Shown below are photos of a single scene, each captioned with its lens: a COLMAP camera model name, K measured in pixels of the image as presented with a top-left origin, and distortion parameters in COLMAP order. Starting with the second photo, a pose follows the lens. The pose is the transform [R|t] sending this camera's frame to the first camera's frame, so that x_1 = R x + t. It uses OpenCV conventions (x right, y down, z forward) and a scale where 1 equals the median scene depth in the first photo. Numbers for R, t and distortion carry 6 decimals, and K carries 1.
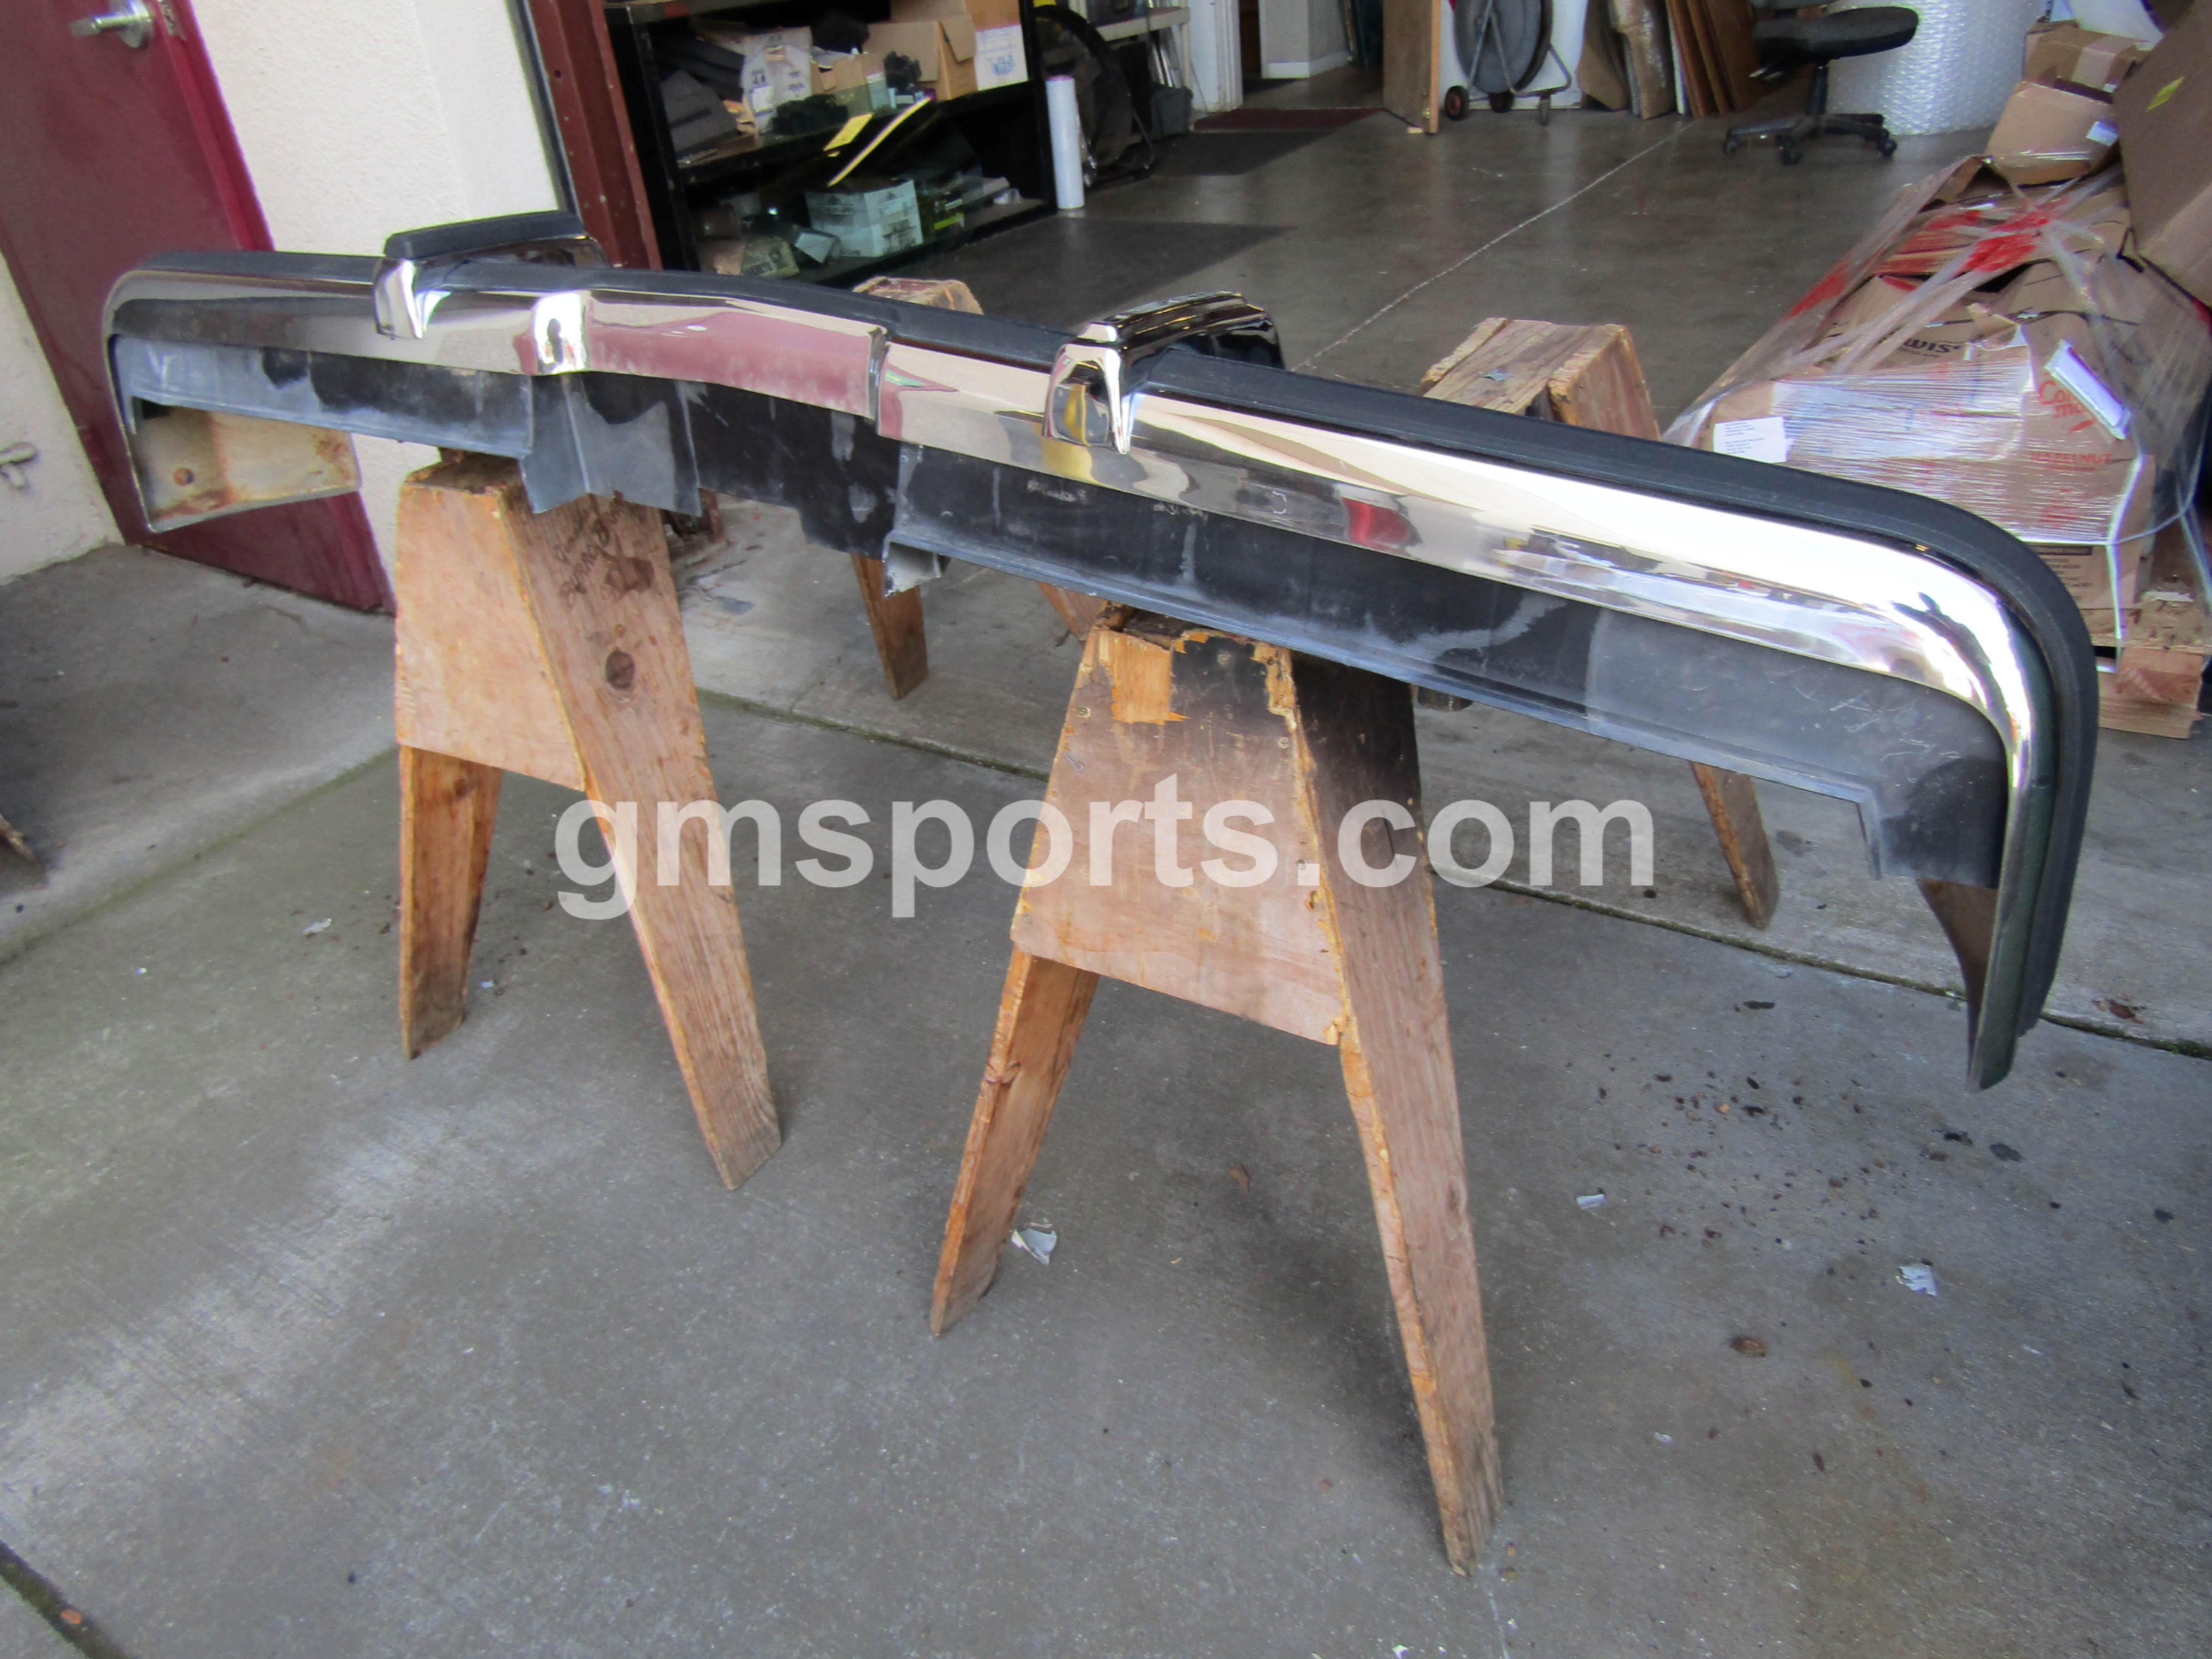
lens RADIAL K [[1577.6, 0, 1107.4], [0, 1577.6, 831.1], [0, 0, 1]] dist [-0.008303, 0.000344]
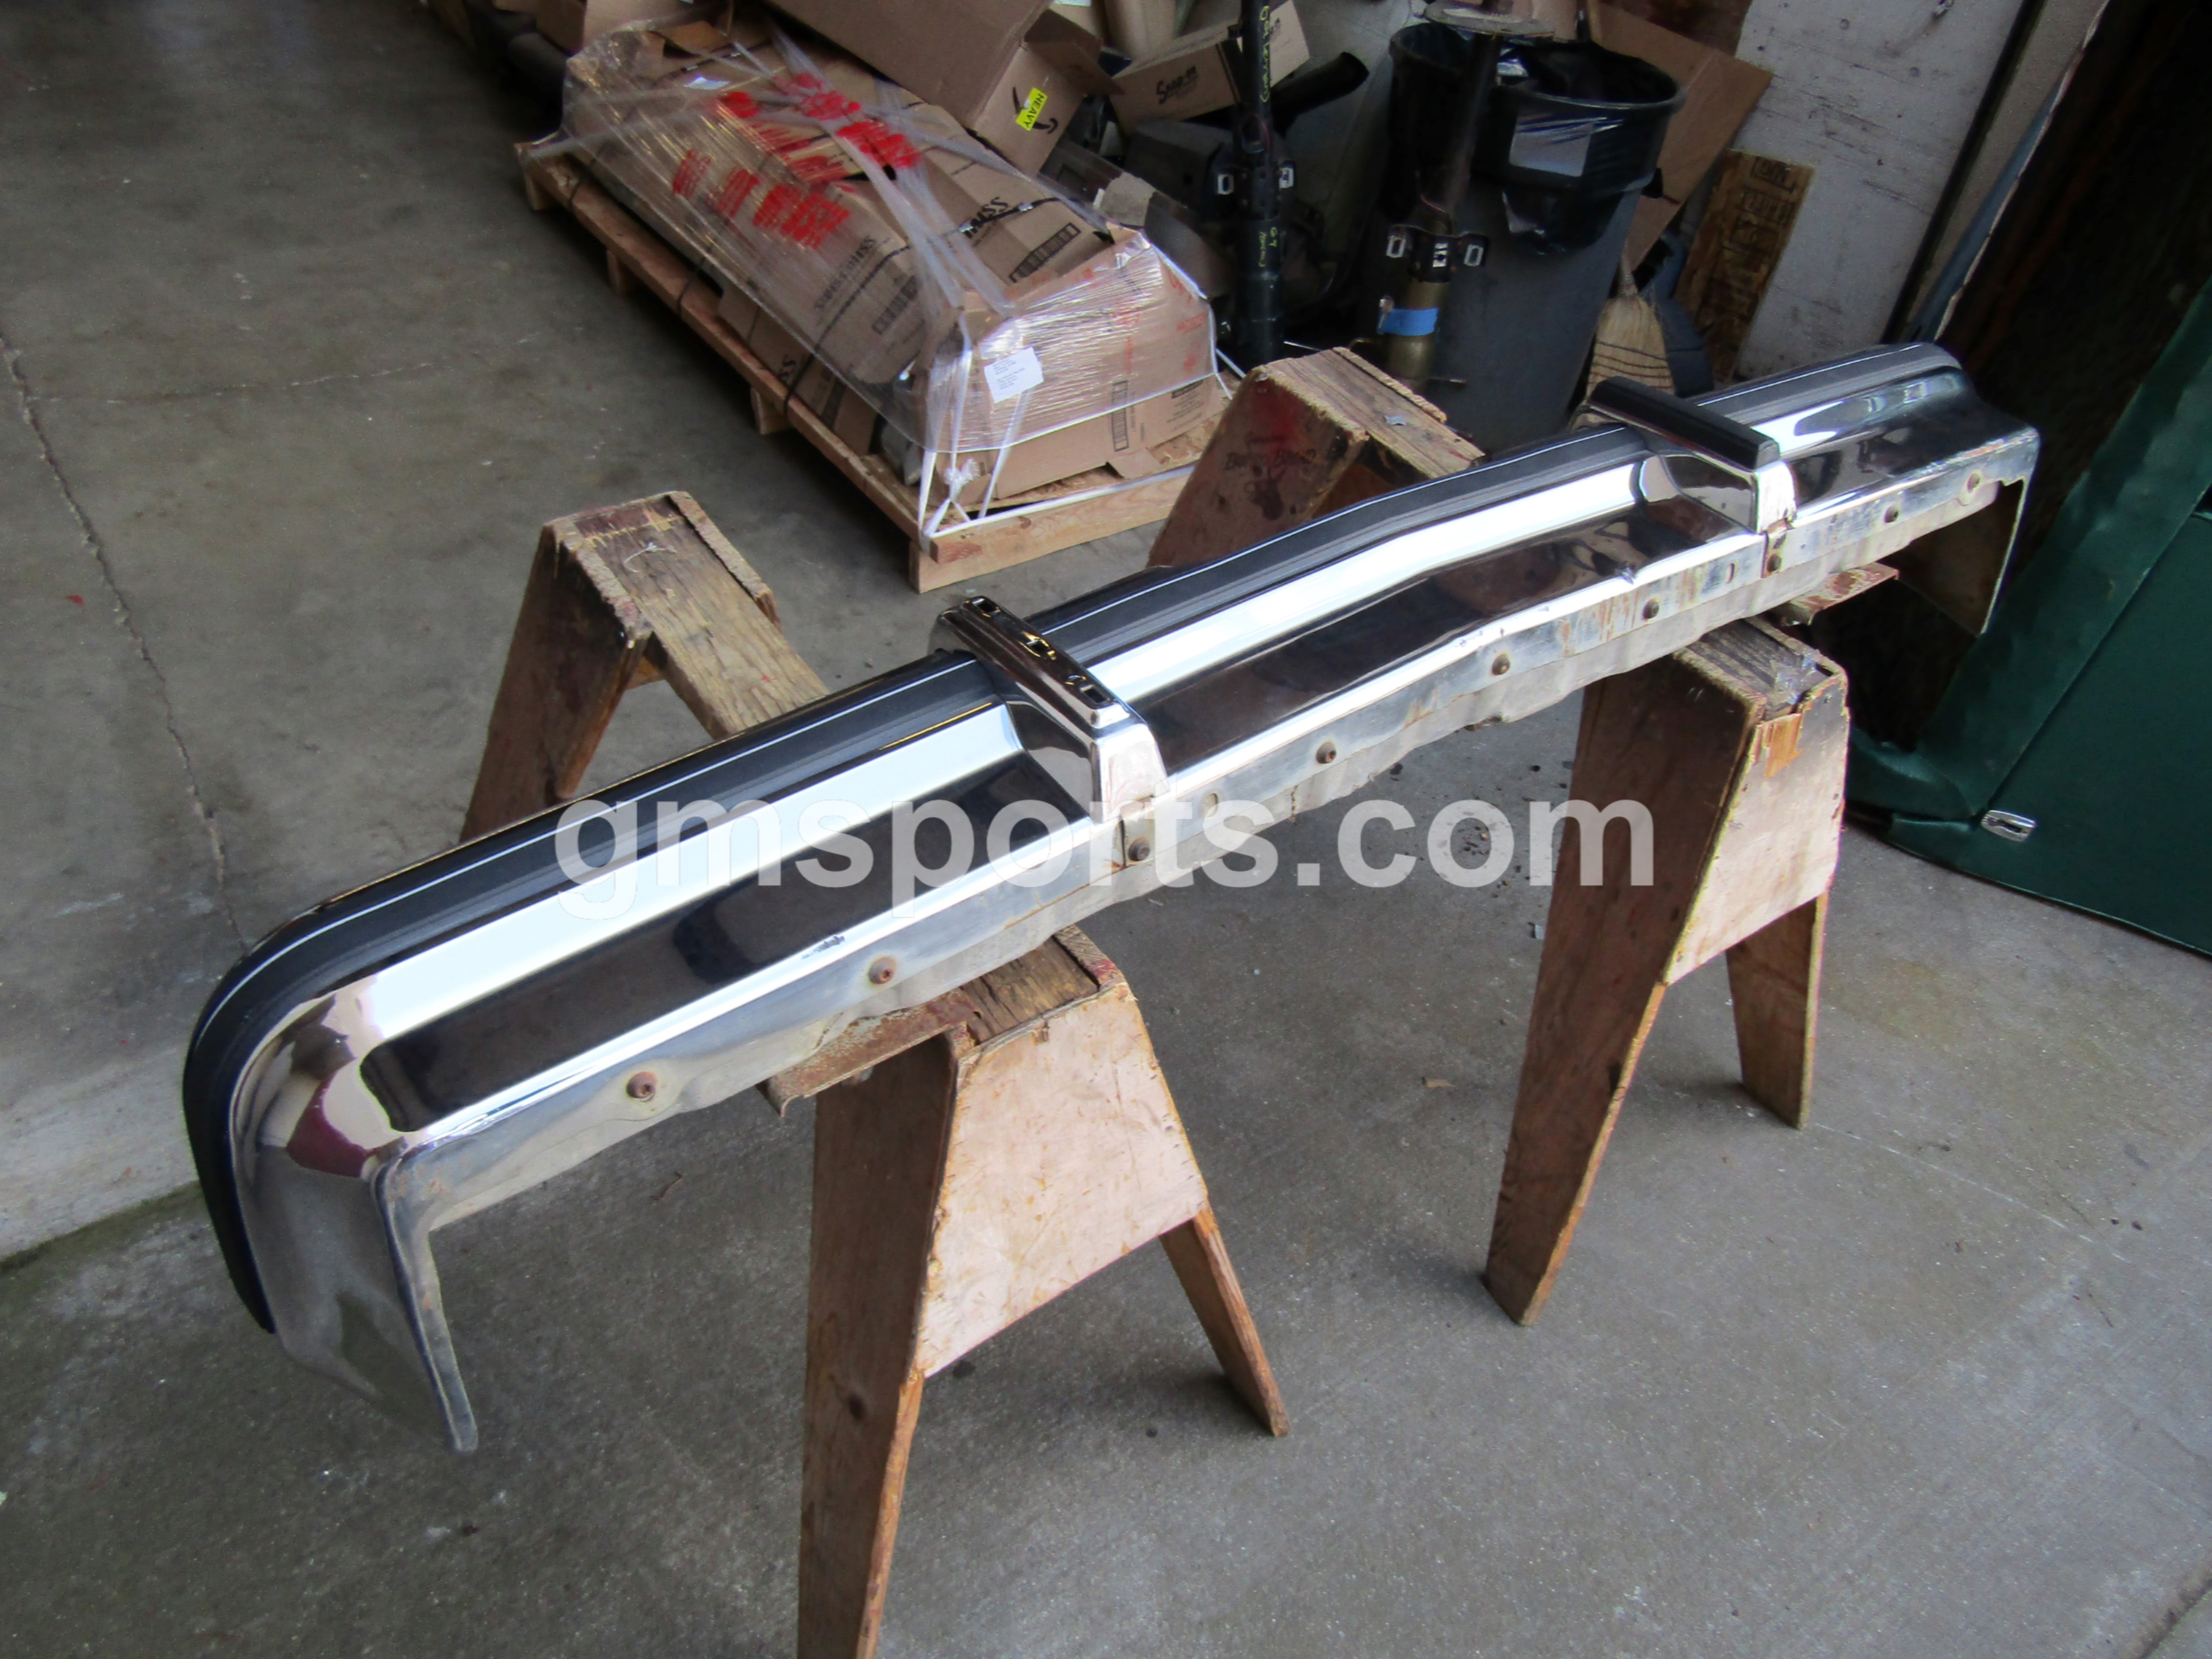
lens RADIAL K [[1577.6, 0, 1109.1], [0, 1577.6, 825.2], [0, 0, 1]] dist [-0.008303, 0.000344]
pose [[0.381013, -0.513878, 0.768608, -0.849988], [0.380667, 0.844774, 0.376097, -0.509900], [-0.842568, 0.149286, 0.517486, 0.527427]]
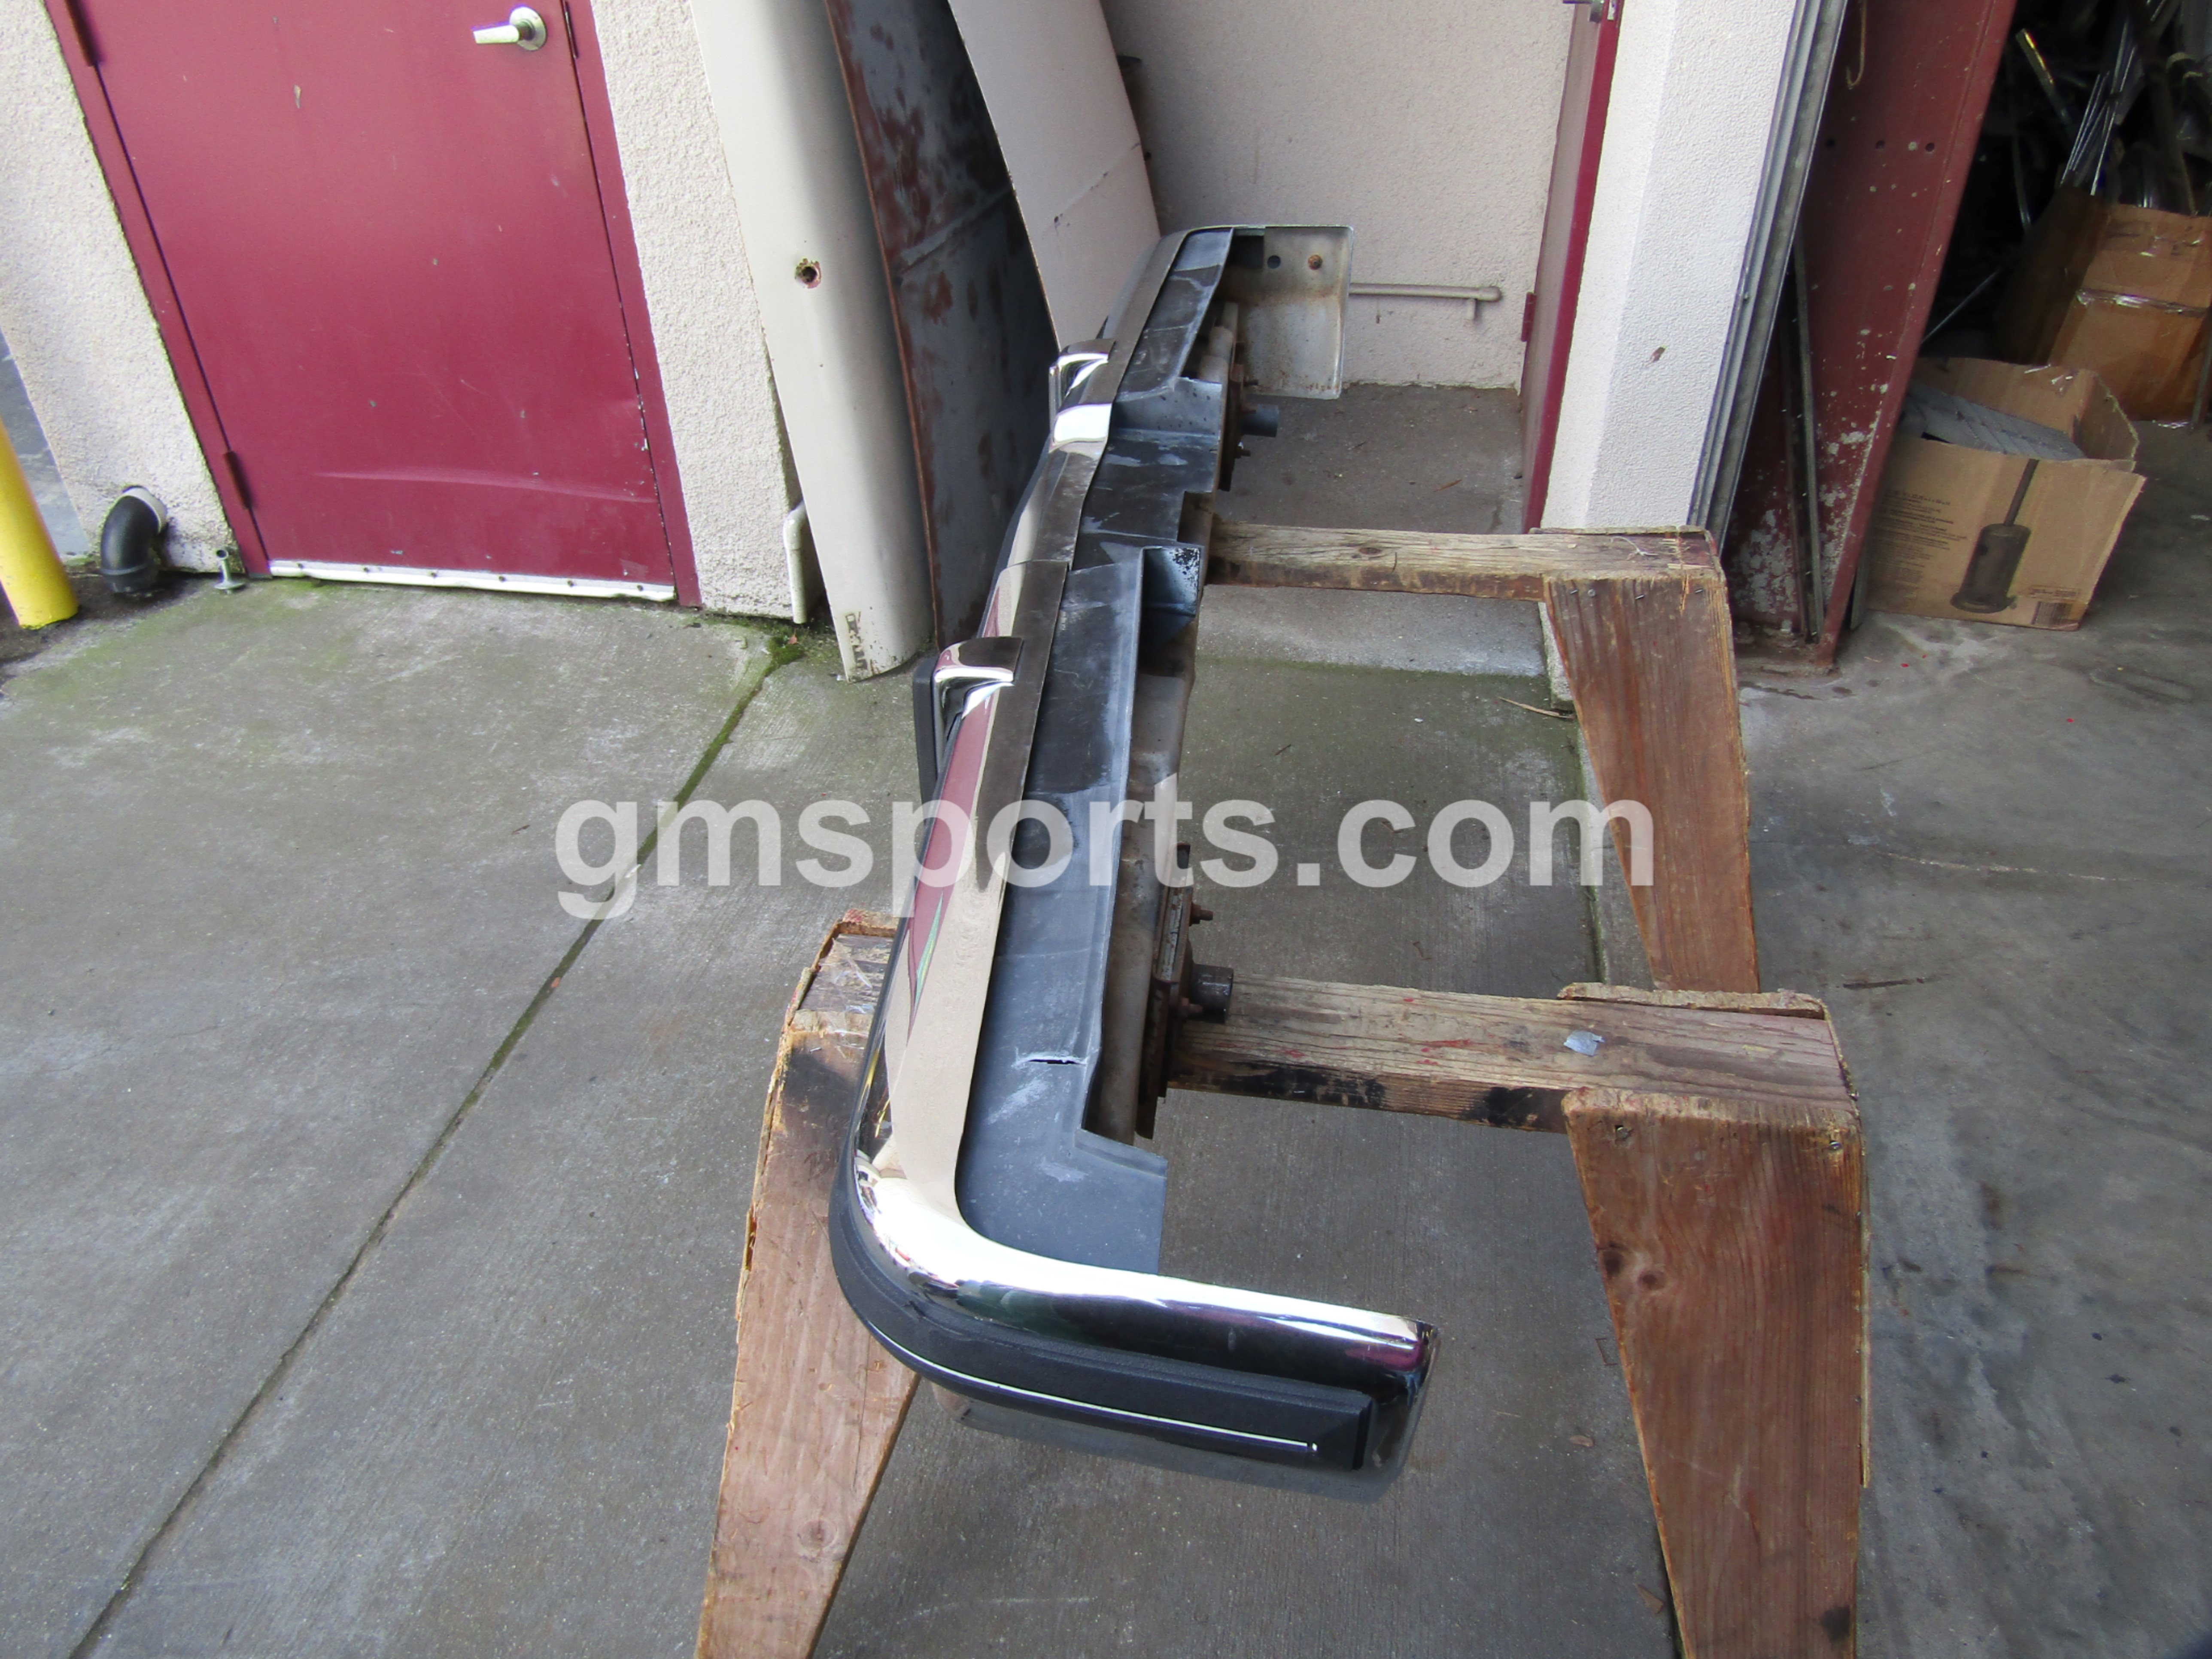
lens RADIAL K [[1577.6, 0, 1100.5], [0, 1577.6, 826.9], [0, 0, 1]] dist [-0.008303, 0.000344]
pose [[0.381009, 0.593919, -0.708584, 0.569823], [-0.501150, 0.776705, 0.381546, -0.484731], [0.776969, 0.209735, 0.593575, 0.303627]]
